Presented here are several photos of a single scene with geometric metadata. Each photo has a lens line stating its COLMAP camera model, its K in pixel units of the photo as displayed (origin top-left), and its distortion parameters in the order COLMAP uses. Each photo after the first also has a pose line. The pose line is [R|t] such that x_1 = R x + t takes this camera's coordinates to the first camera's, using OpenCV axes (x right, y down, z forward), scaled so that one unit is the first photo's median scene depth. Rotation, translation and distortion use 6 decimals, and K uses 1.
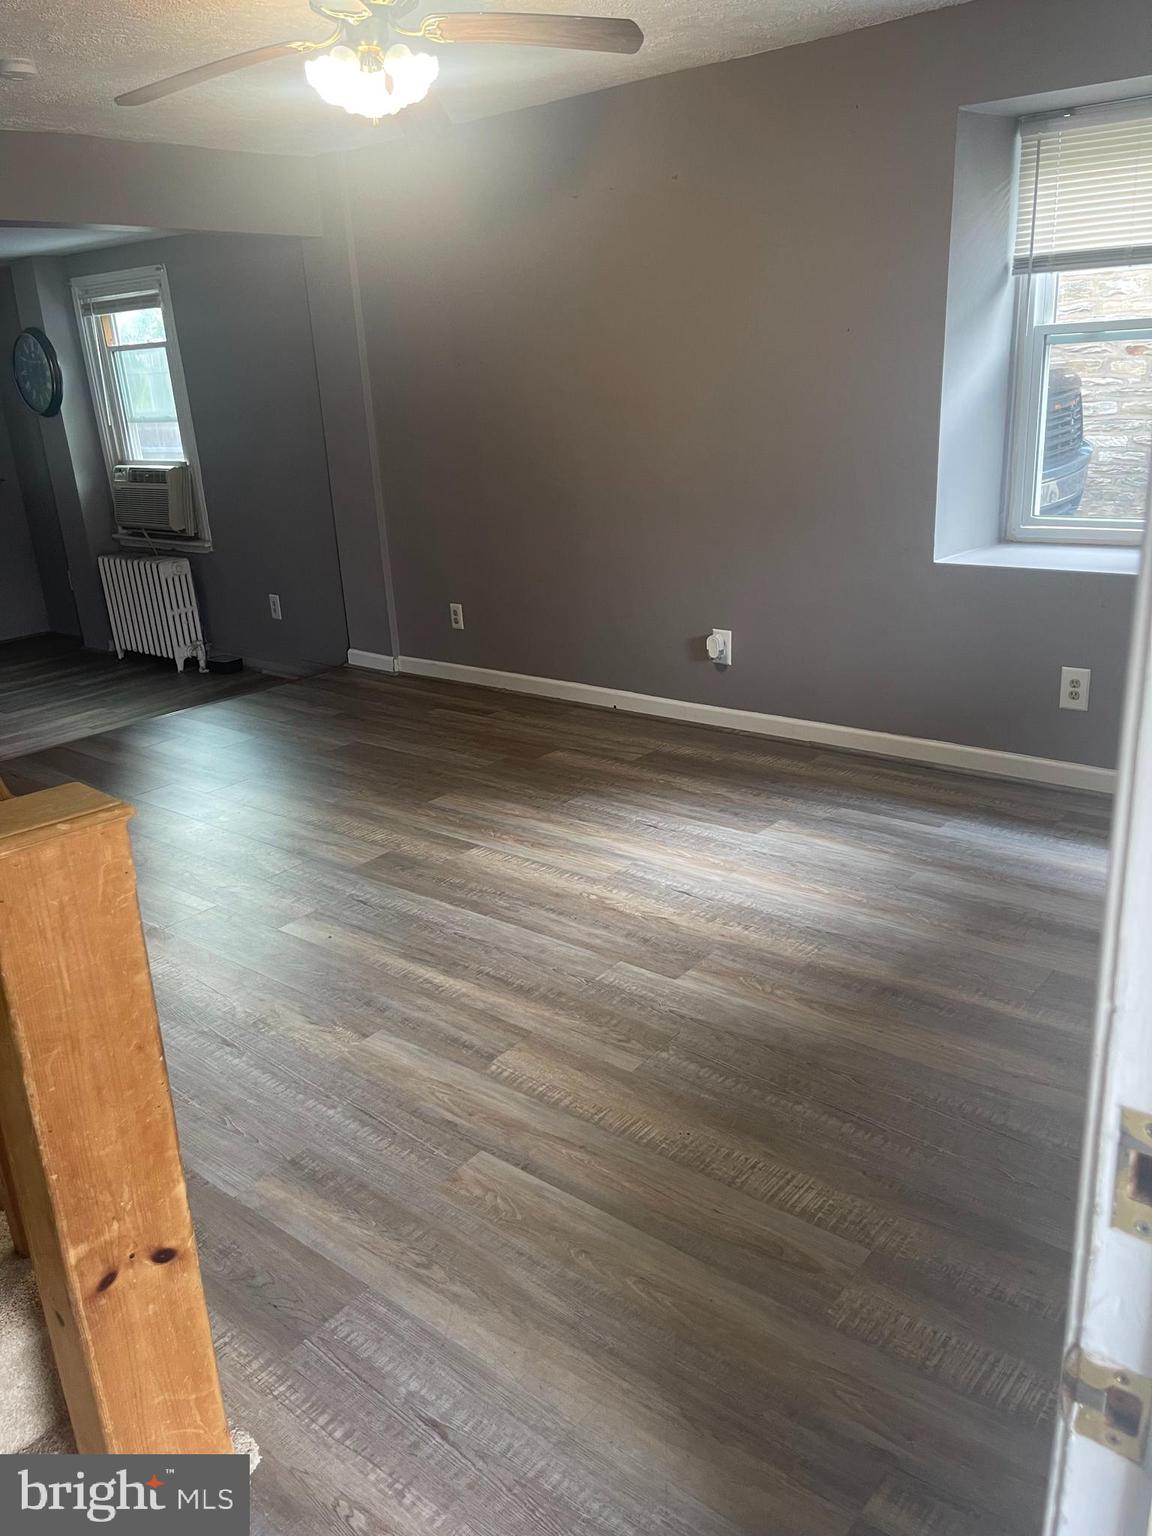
lens RADIAL K [[1159.3, 0, 572.6], [0, 1159.3, 773.2], [0, 0, 1]] dist [0.069873, -0.093154]
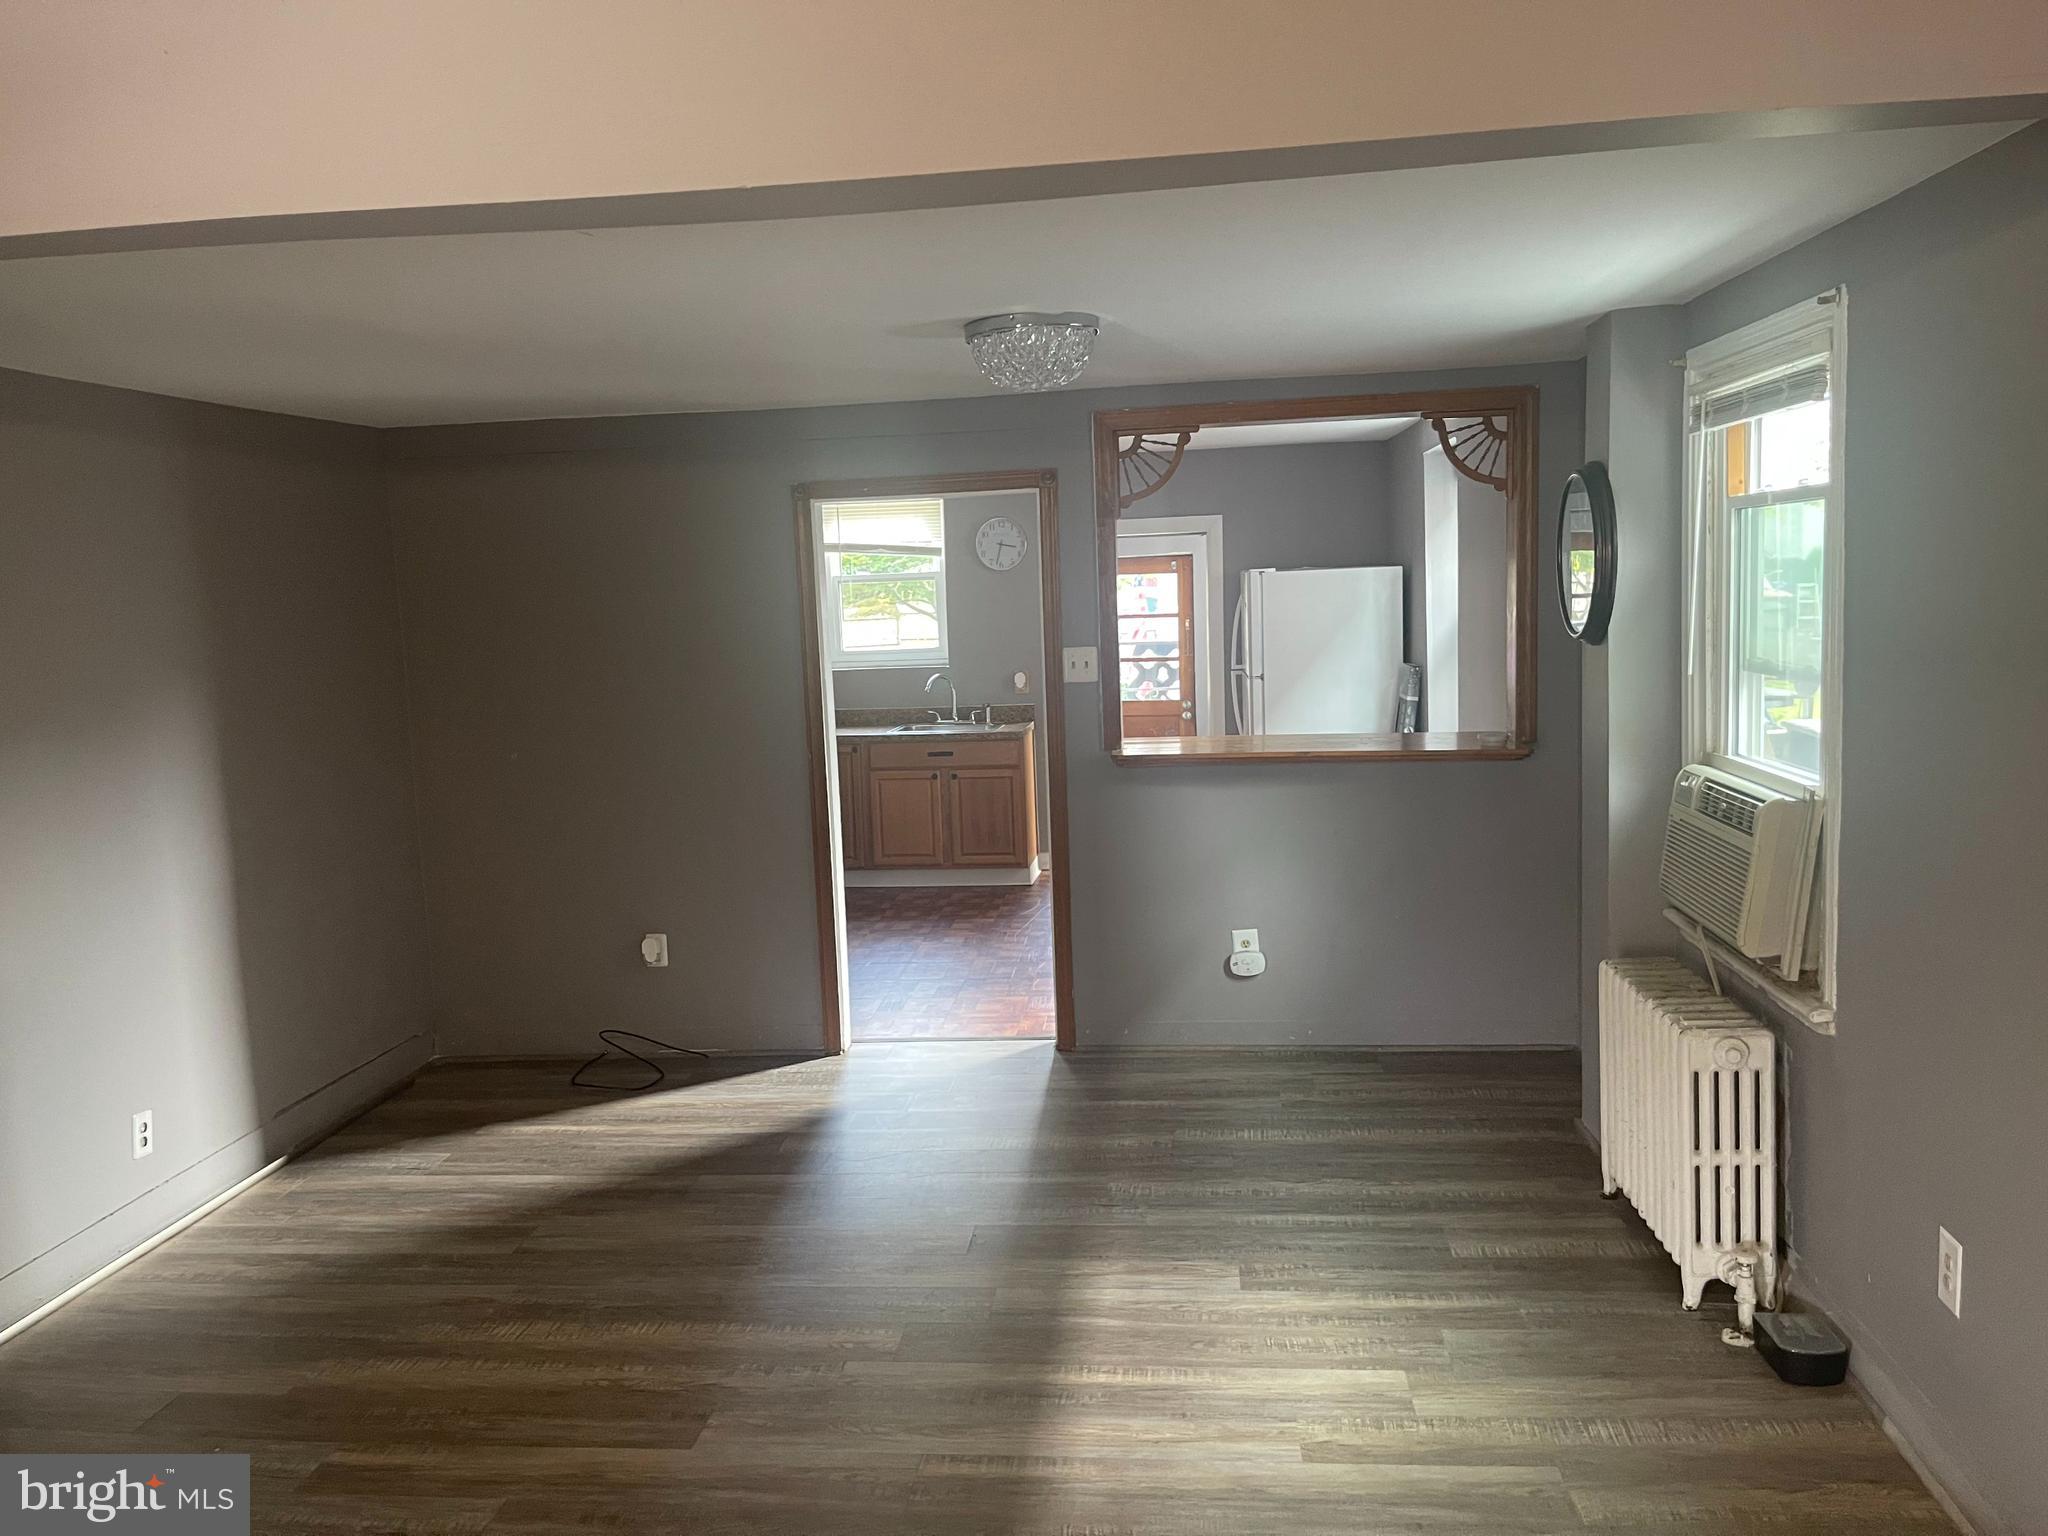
lens RADIAL K [[1545.8, 0, 1024.0], [0, 1545.8, 768.0], [0, 0, 1]] dist [0.069873, -0.093154]
pose [[0.550403, 0.131033, -0.824552, -0.128190], [-0.262056, 0.964811, -0.021604, -0.431169], [0.792706, 0.227970, 0.565373, 1.135922]]
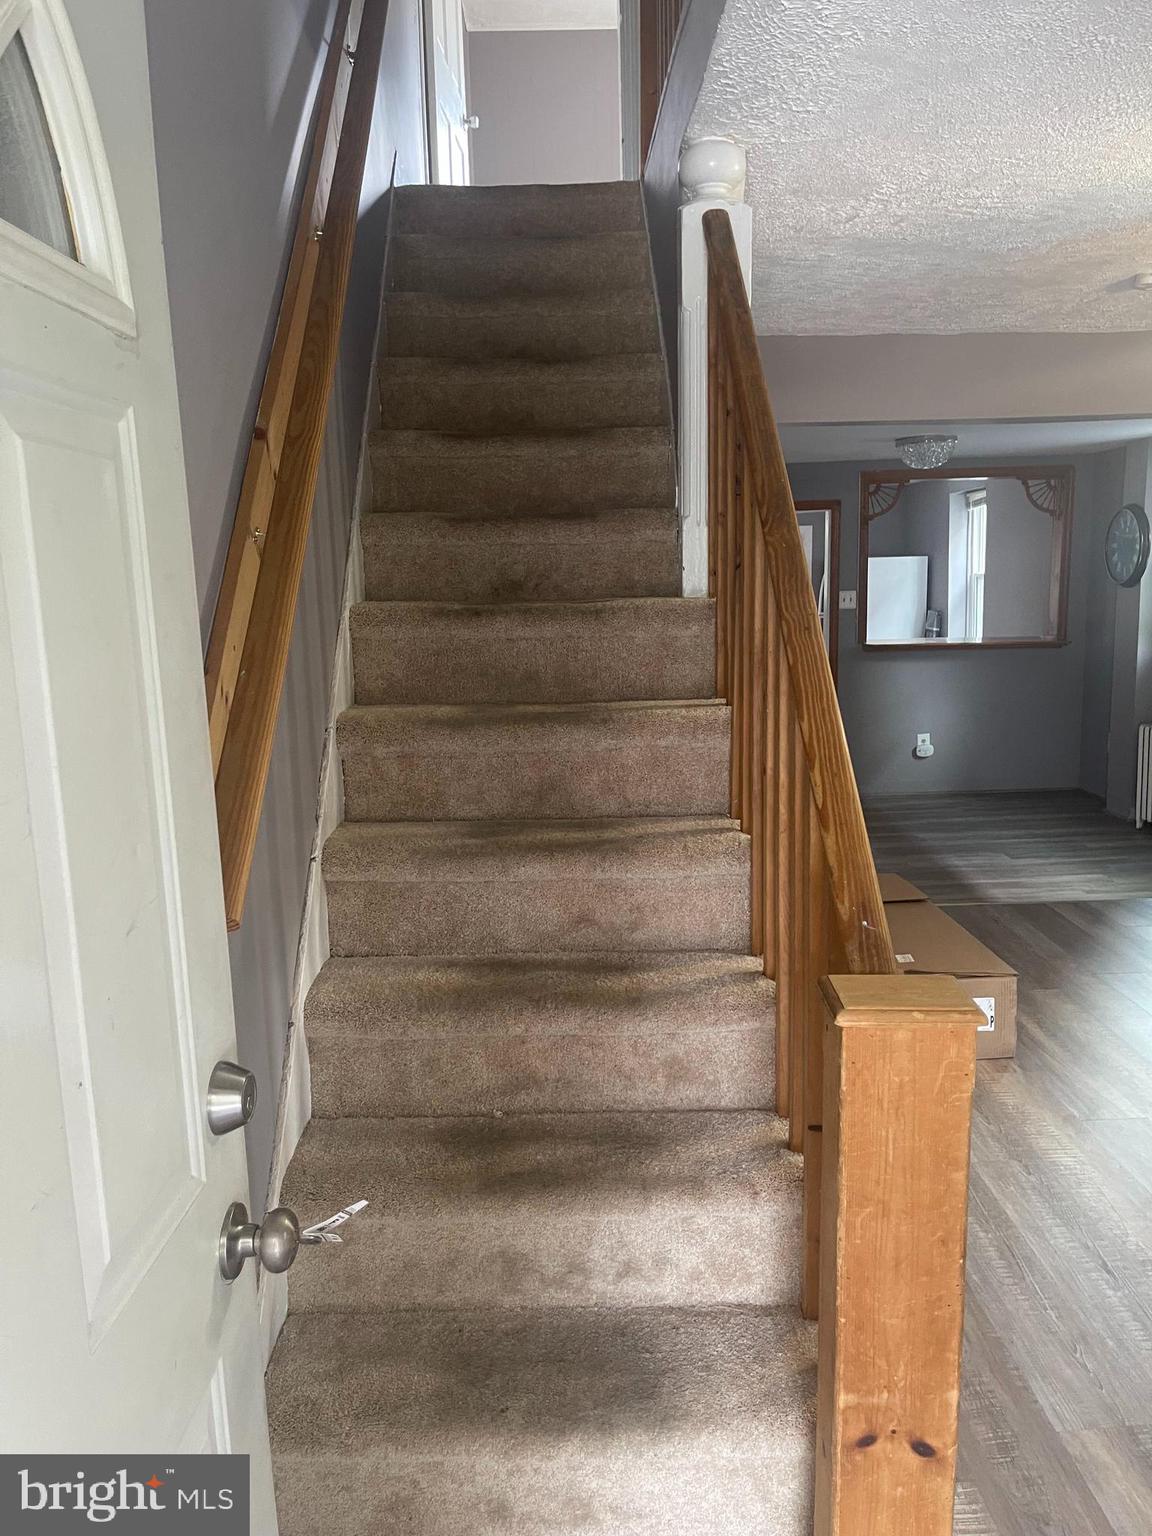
lens RADIAL K [[1163.5, 0, 574.4], [0, 1163.5, 760.9], [0, 0, 1]] dist [0.048512, -0.082073]
pose [[0.651544, 0.158570, -0.741853, 0.054836], [-0.255301, 0.966701, -0.017592, -0.034472], [0.714361, 0.200858, 0.670332, -0.007646]]
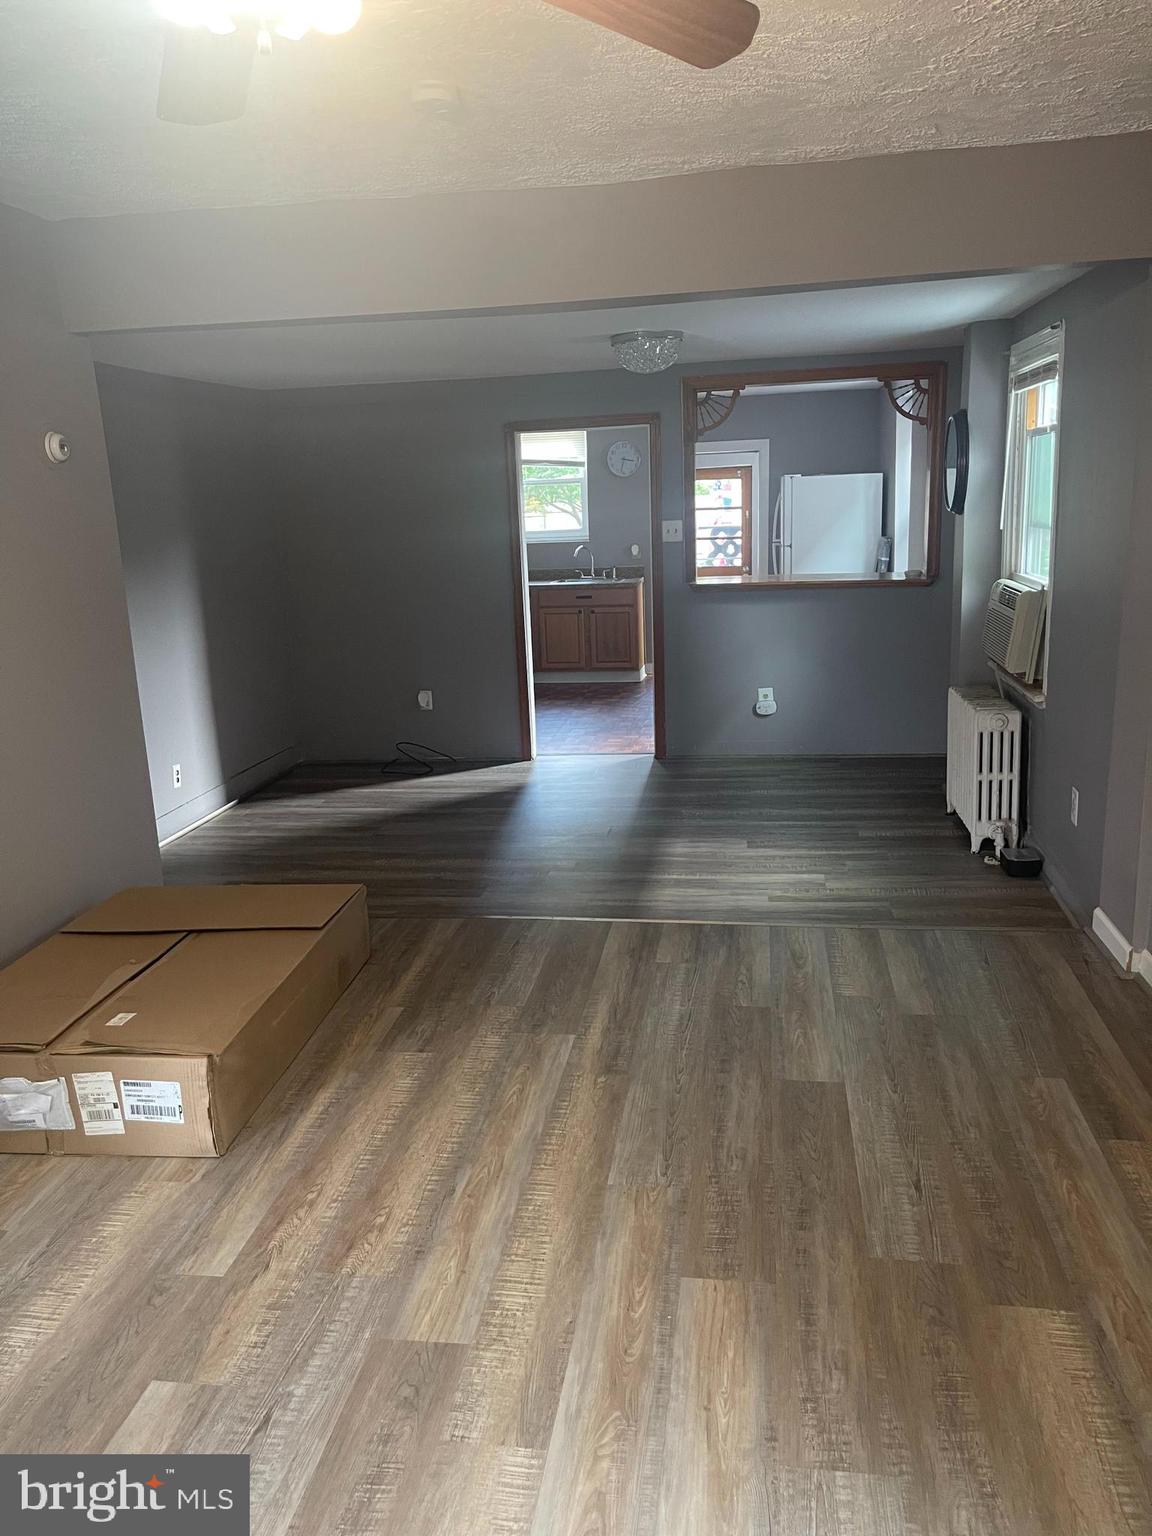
lens RADIAL K [[1159.3, 0, 572.6], [0, 1159.3, 773.2], [0, 0, 1]] dist [0.069873, -0.093154]
pose [[0.505613, 0.233542, -0.830550, 0.340713], [-0.267327, 0.957696, 0.106554, -0.335865], [0.820300, 0.168154, 0.546656, 0.832526]]
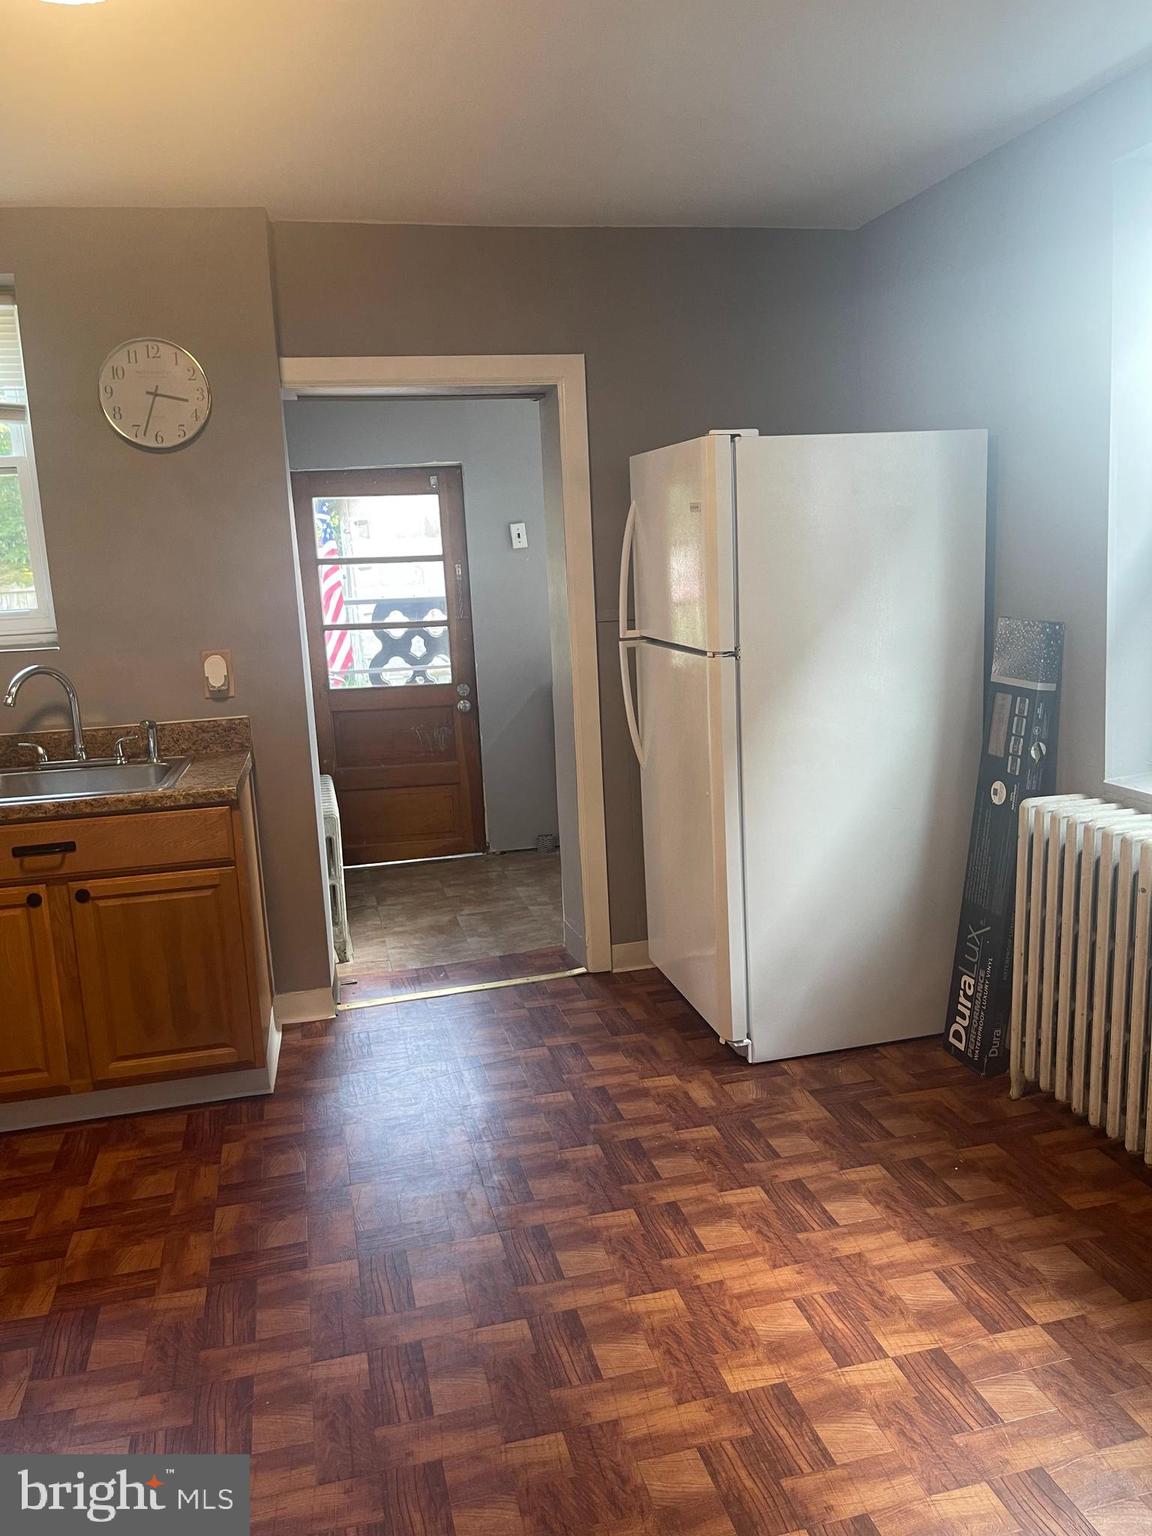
lens RADIAL K [[1162.7, 0, 581.8], [0, 1162.7, 772.6], [0, 0, 1]] dist [0.075077, -0.093096]
pose [[0.791911, 0.131892, -0.596223, -1.687222], [-0.194346, 0.980062, -0.041331, -0.587538], [0.578884, 0.148604, 0.801755, 2.114853]]
